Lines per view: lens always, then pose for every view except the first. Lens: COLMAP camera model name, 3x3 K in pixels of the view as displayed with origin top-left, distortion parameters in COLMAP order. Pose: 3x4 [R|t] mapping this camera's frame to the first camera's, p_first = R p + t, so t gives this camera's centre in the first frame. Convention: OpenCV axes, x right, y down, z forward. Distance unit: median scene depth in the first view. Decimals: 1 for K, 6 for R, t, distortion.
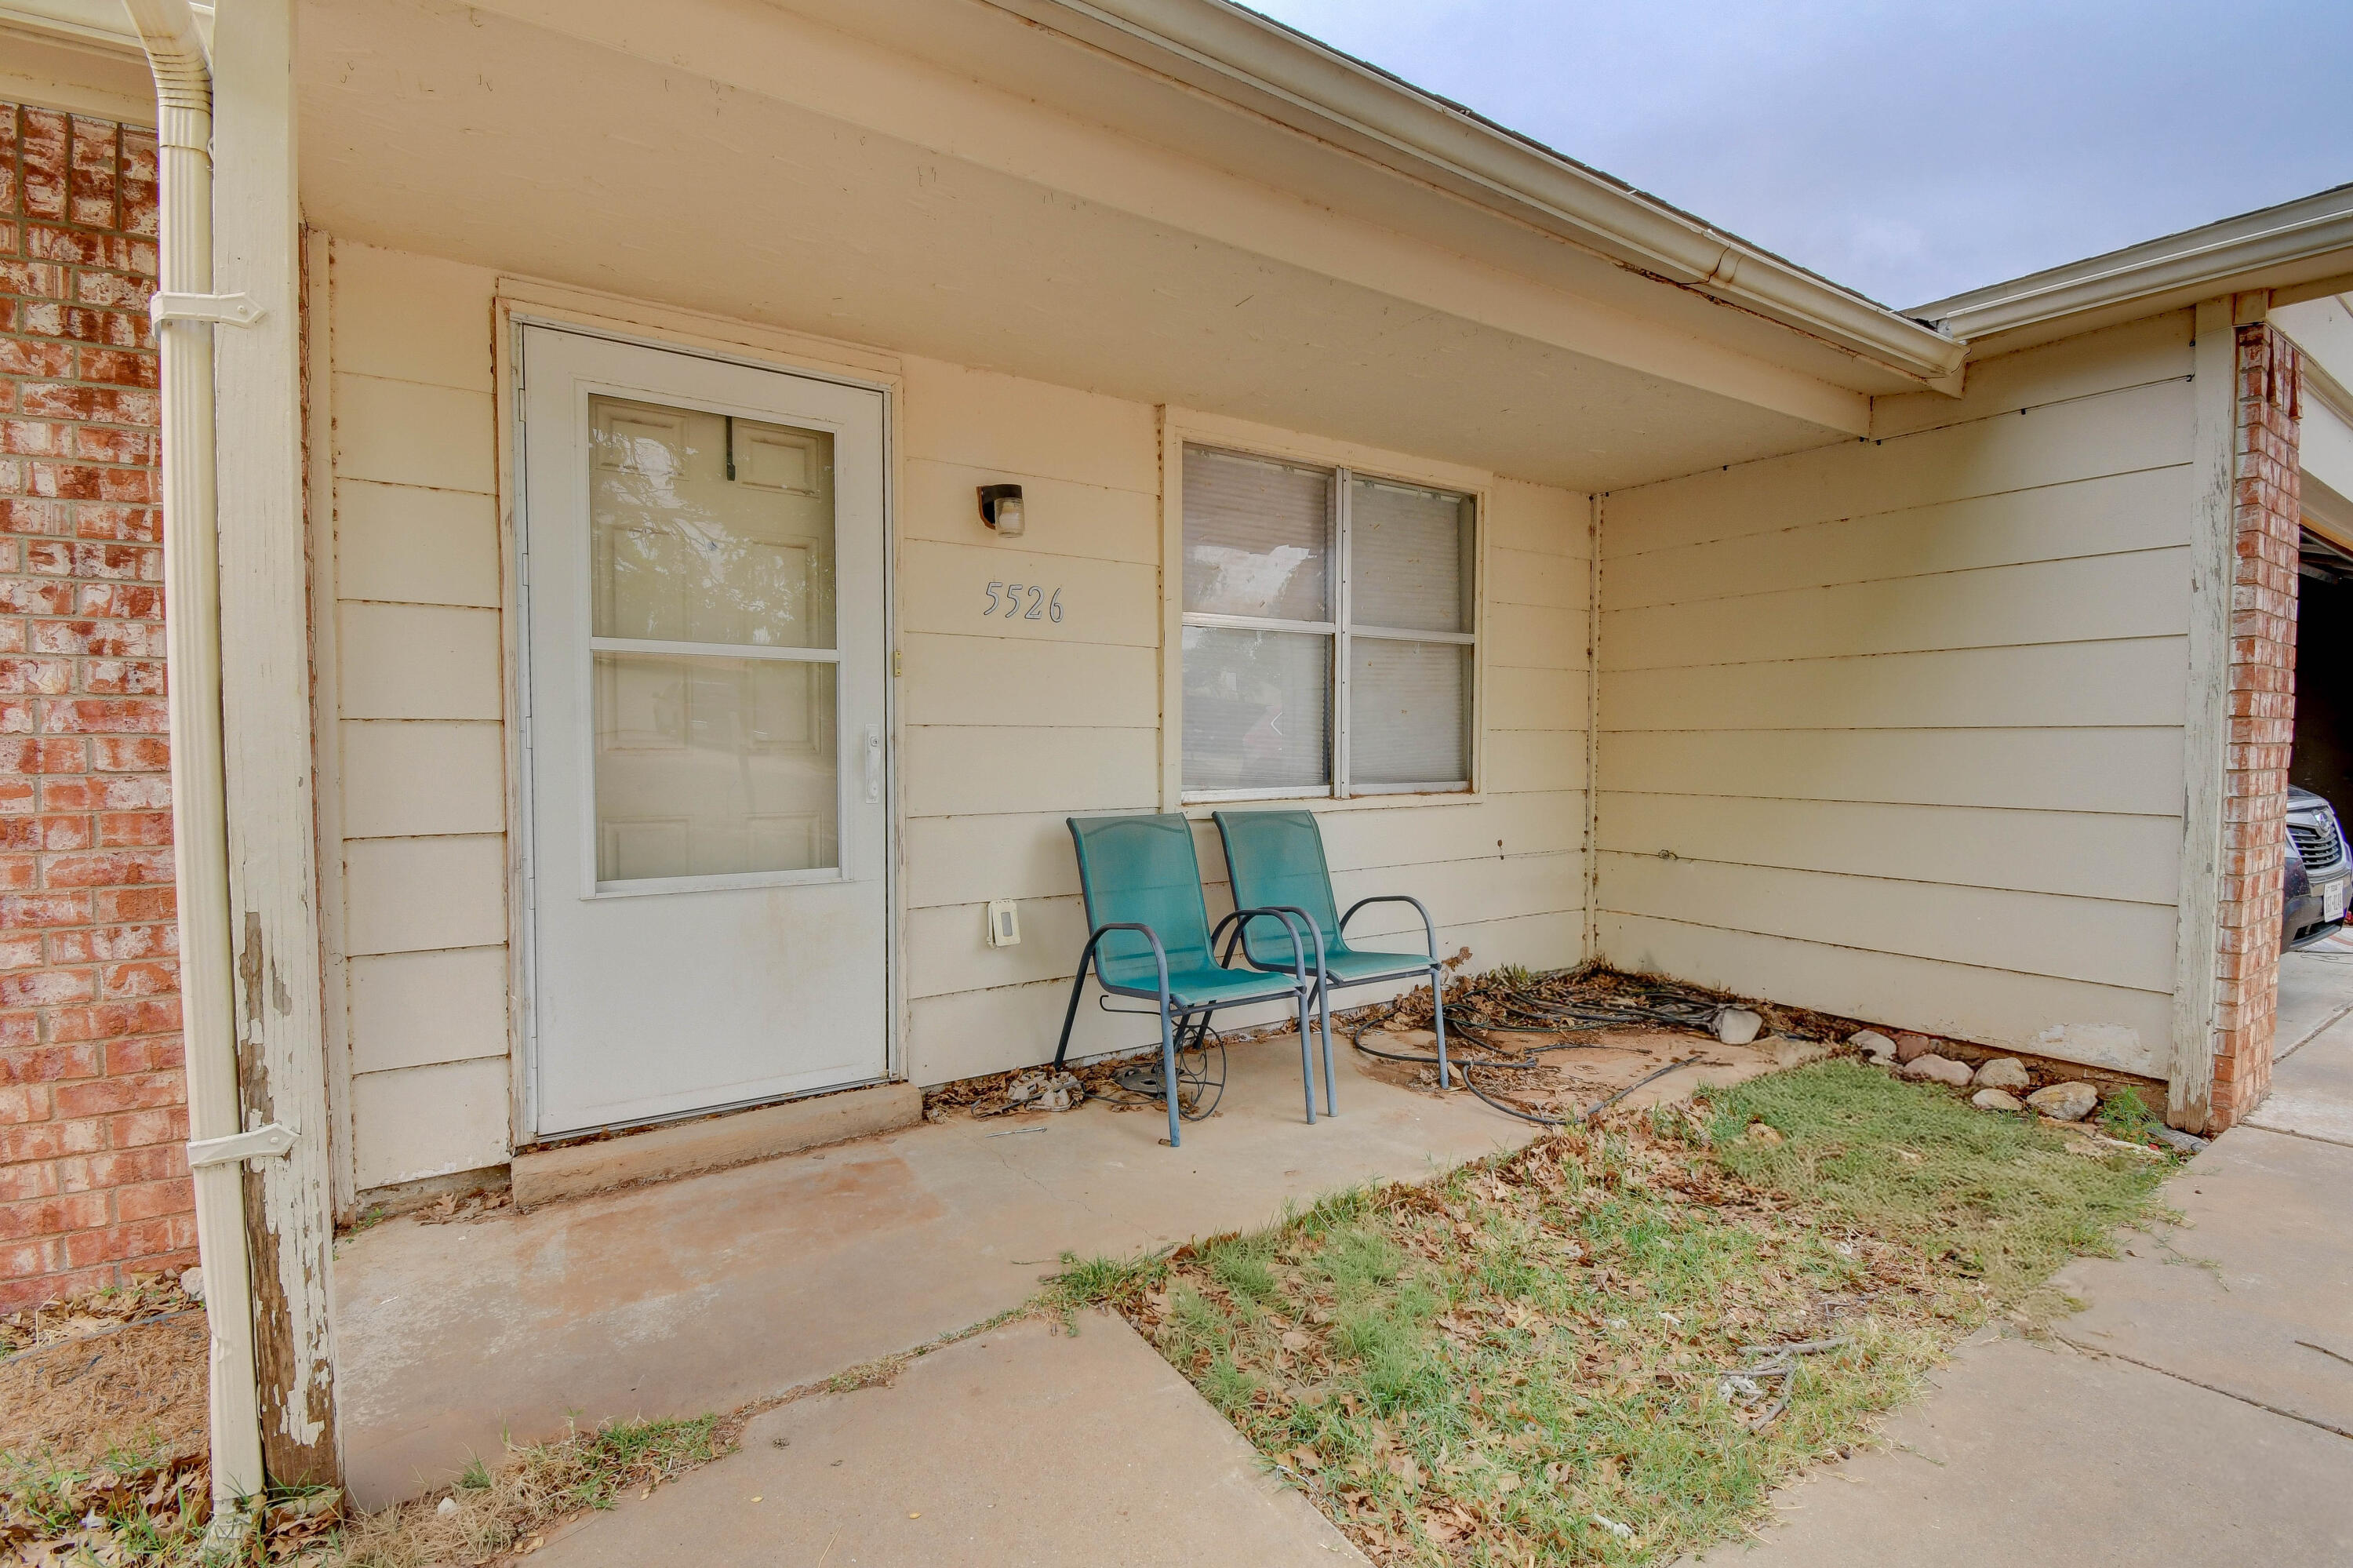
lens RADIAL K [[1074.5, 0, 1160.9], [0, 1074.5, 783.6], [0, 0, 1]] dist [-0.014965, -0.000489]
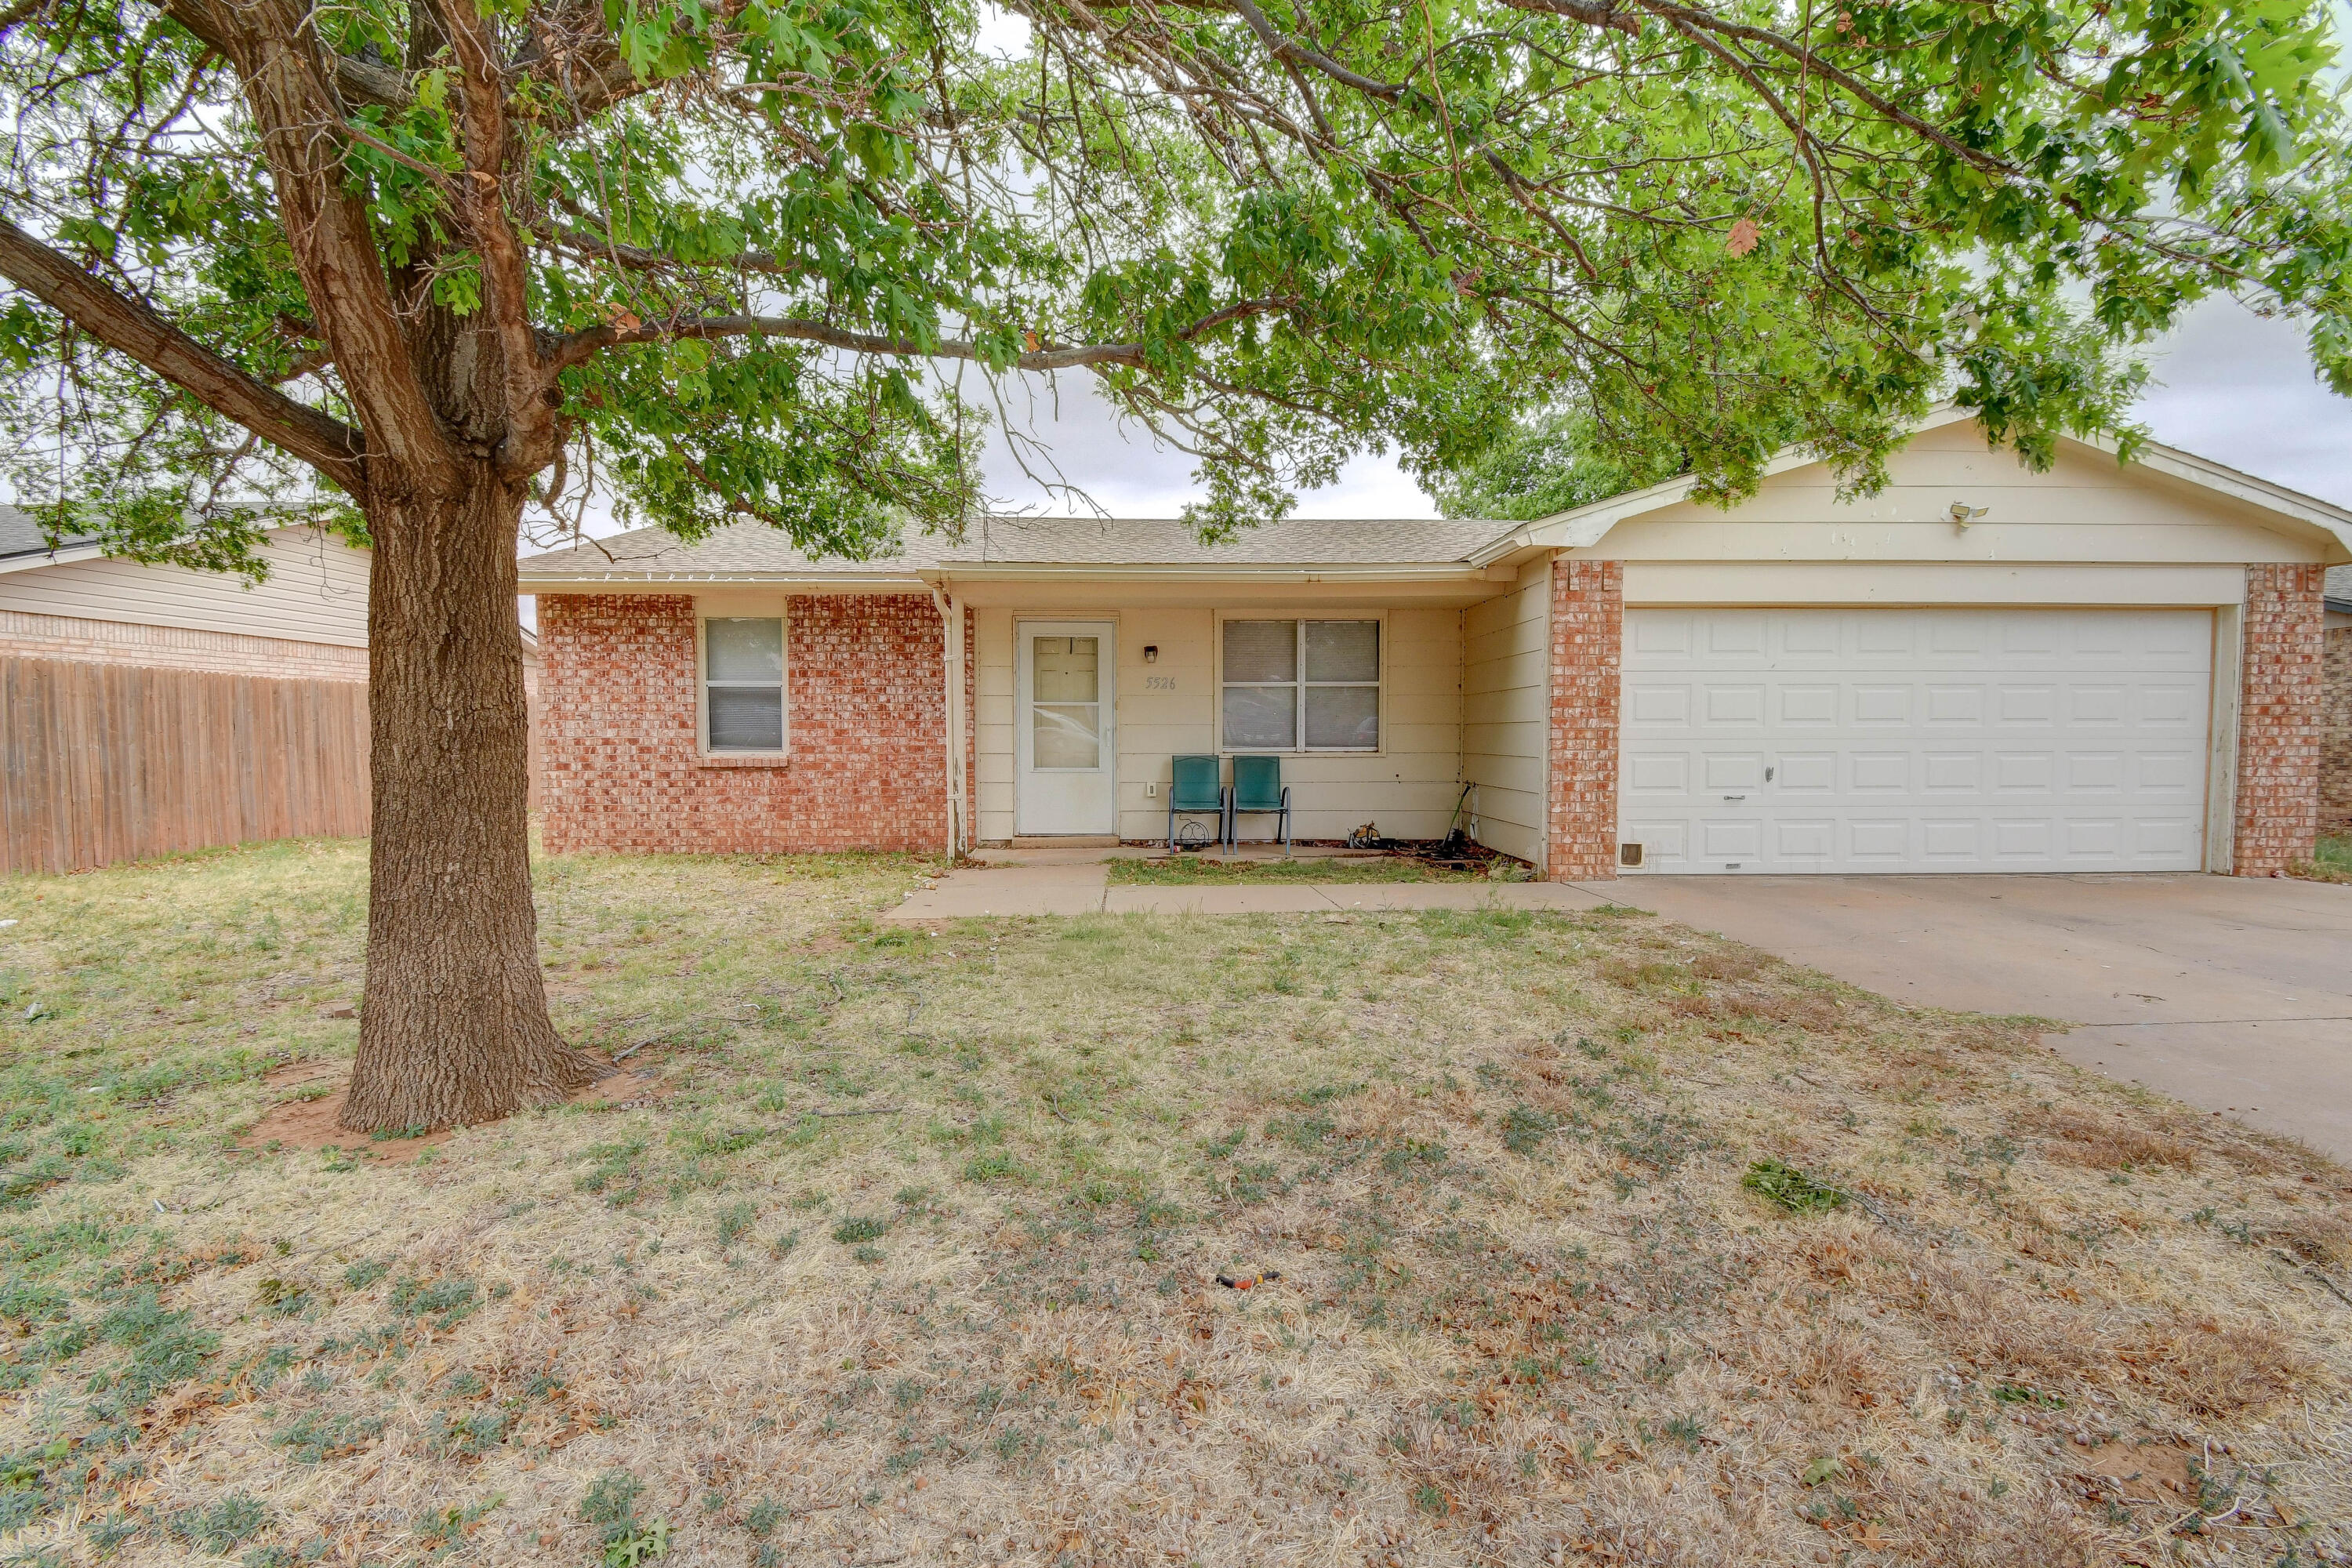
lens RADIAL K [[1035.6, 0, 1167.6], [0, 1035.6, 792.3], [0, 0, 1]] dist [0.014621, -0.021480]
pose [[0.851488, 0.027331, -0.523662, 1.381997], [-0.018767, 0.999589, 0.021656, 0.072107], [0.524039, -0.008612, 0.851651, -1.436619]]
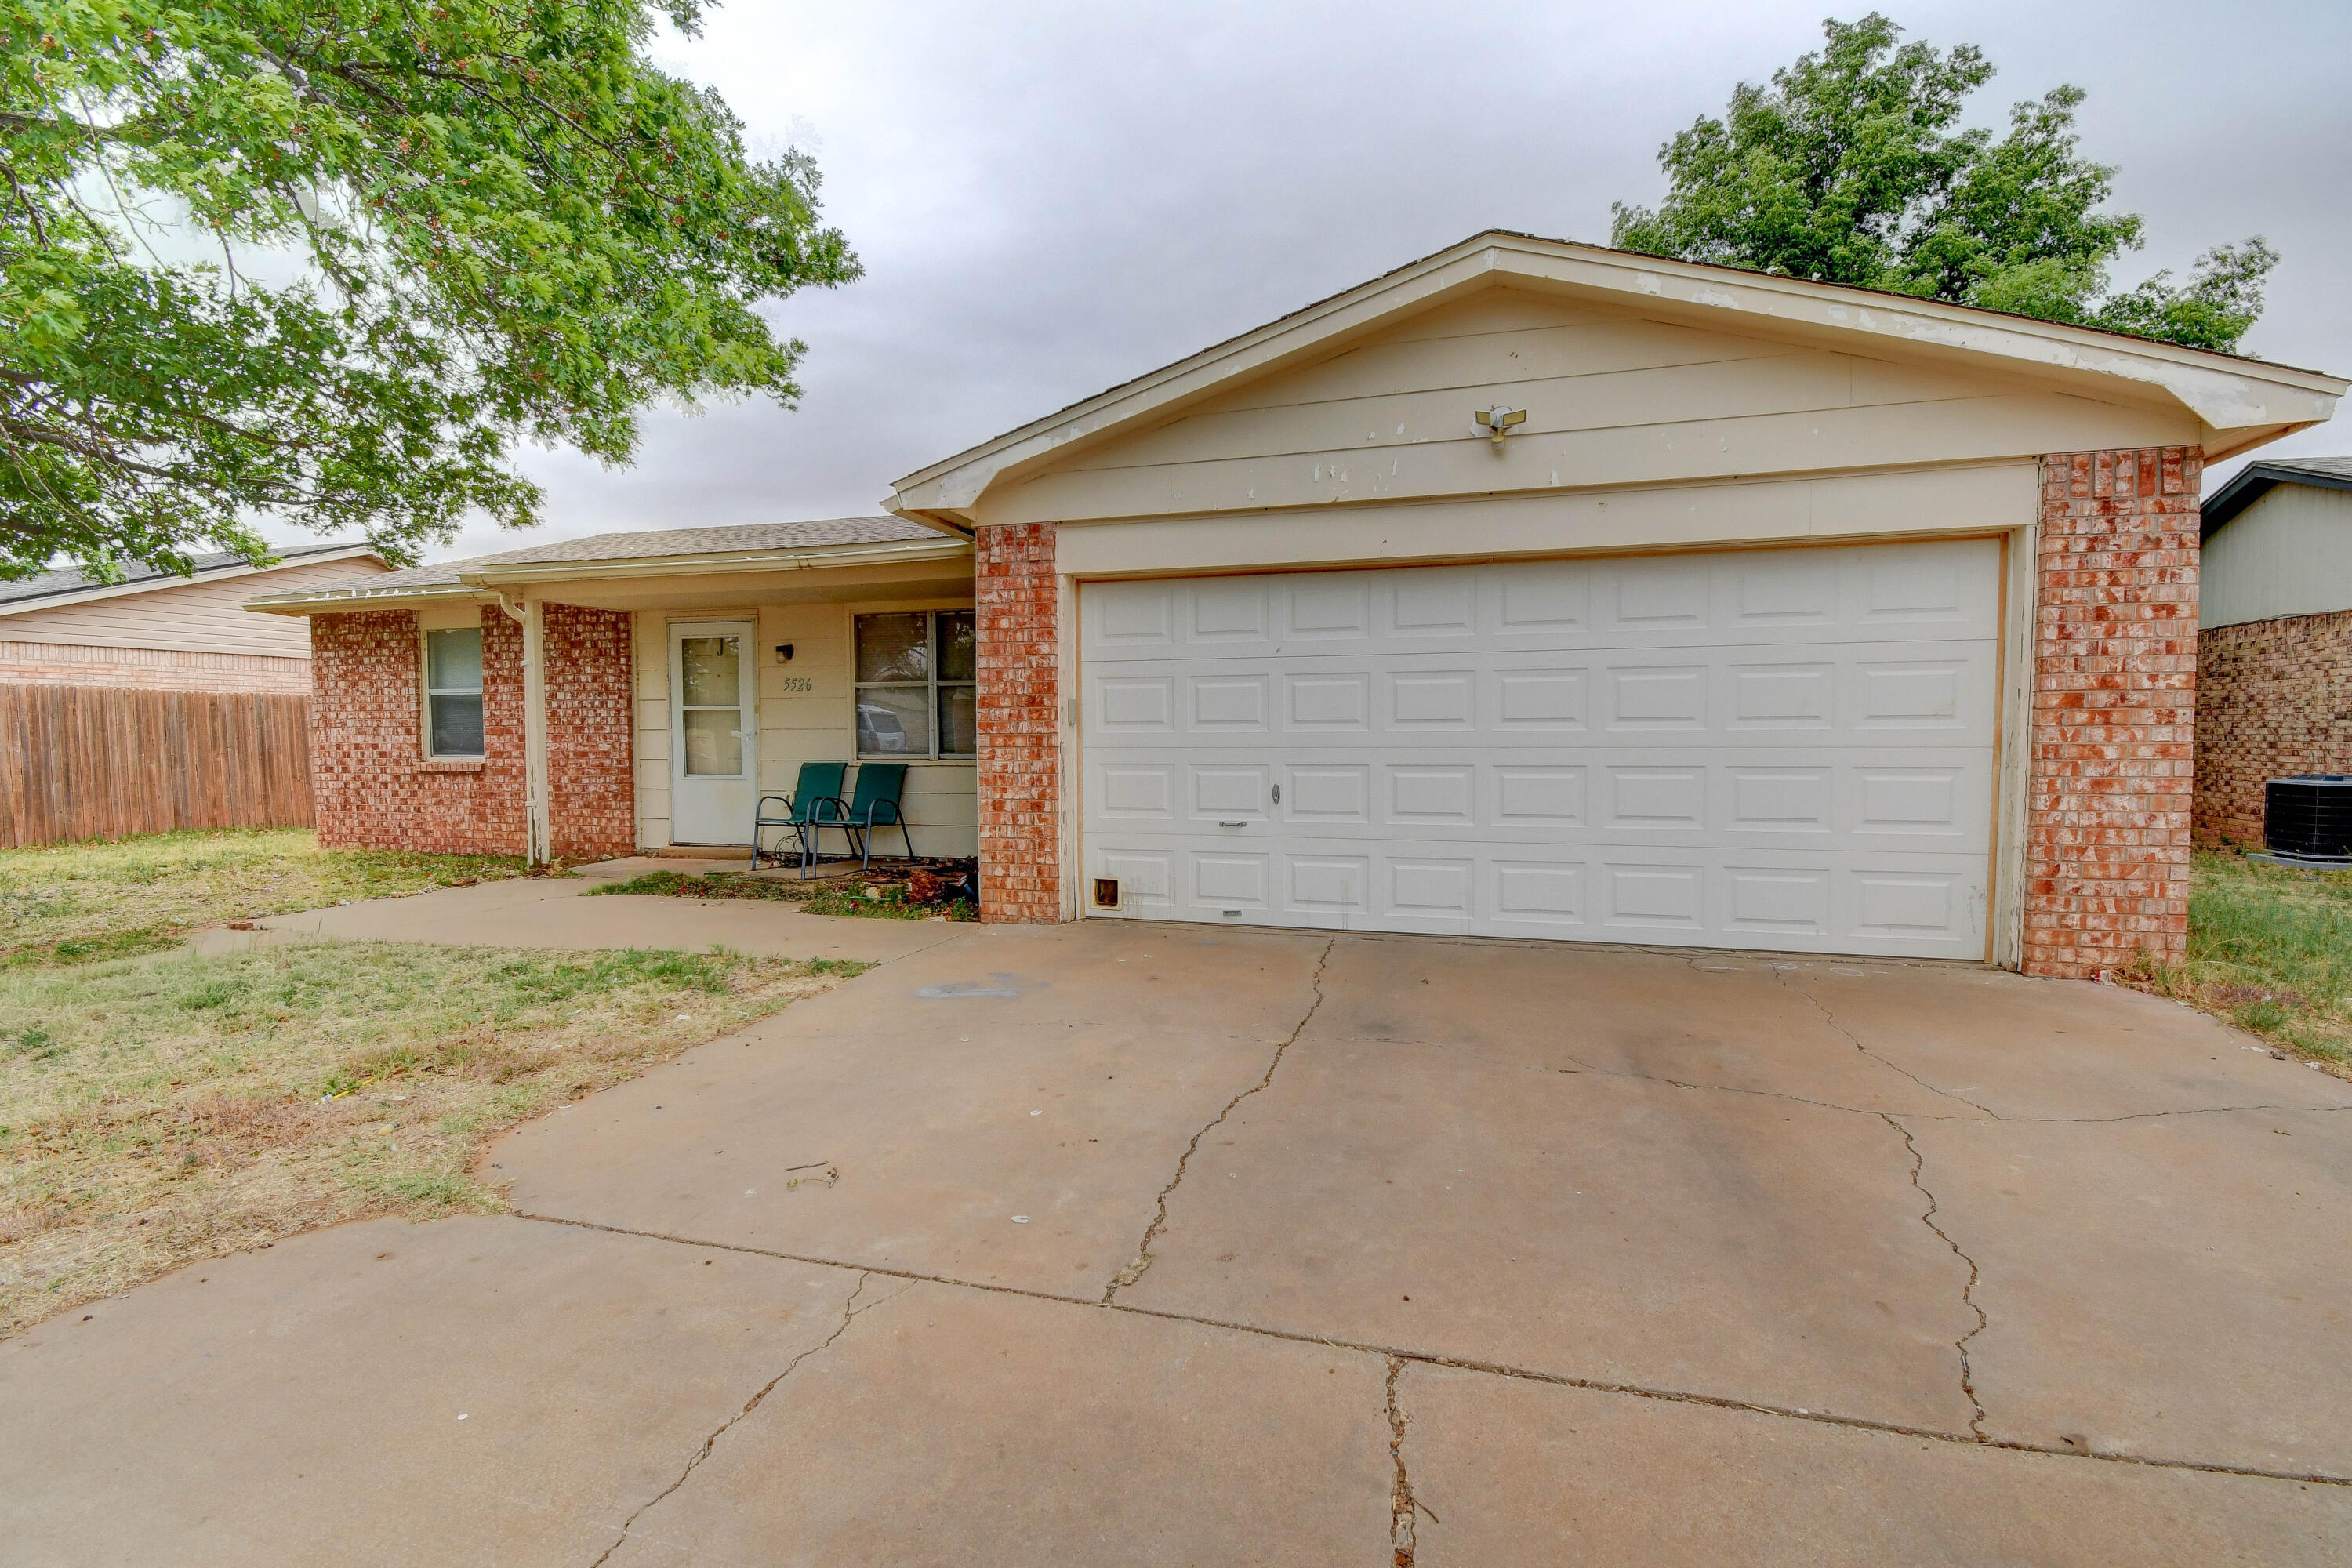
lens RADIAL K [[1035.6, 0, 1173.9], [0, 1035.6, 791.9], [0, 0, 1]] dist [0.014621, -0.021480]
pose [[0.656164, 0.038064, -0.753658, 2.504255], [-0.026581, 0.999273, 0.027327, 0.010203], [0.754150, 0.002102, 0.656699, -0.038815]]
